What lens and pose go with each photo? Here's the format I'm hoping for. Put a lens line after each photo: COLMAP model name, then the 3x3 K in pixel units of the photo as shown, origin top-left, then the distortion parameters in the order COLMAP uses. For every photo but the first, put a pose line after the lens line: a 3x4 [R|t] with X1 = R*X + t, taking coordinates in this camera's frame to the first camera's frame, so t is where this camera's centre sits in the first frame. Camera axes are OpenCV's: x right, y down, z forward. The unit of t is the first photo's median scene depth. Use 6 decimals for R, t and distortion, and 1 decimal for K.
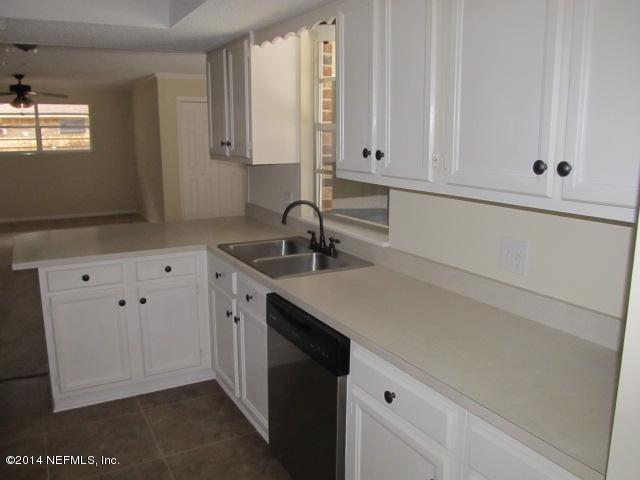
lens RADIAL K [[526.6, 0, 317.4], [0, 526.6, 240.8], [0, 0, 1]] dist [-0.069657, 0.021818]
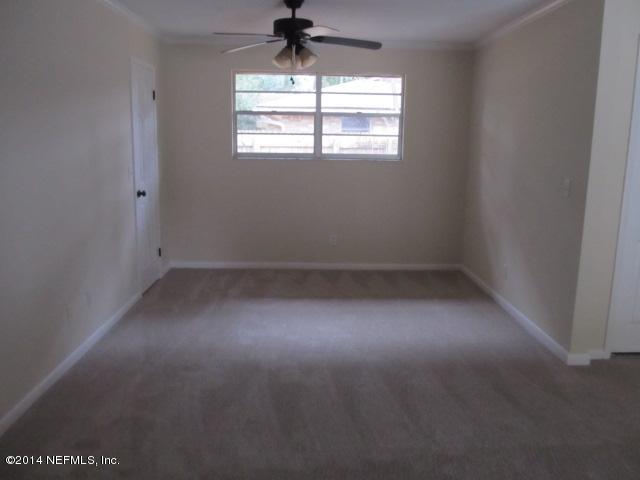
lens RADIAL K [[526.6, 0, 320.8], [0, 526.6, 238.7], [0, 0, 1]] dist [-0.069657, 0.021818]
pose [[0.886071, 0.103099, -0.451939, -0.241027], [-0.110347, 0.993839, 0.010375, -0.080403], [0.450224, 0.040677, 0.891989, 0.447504]]
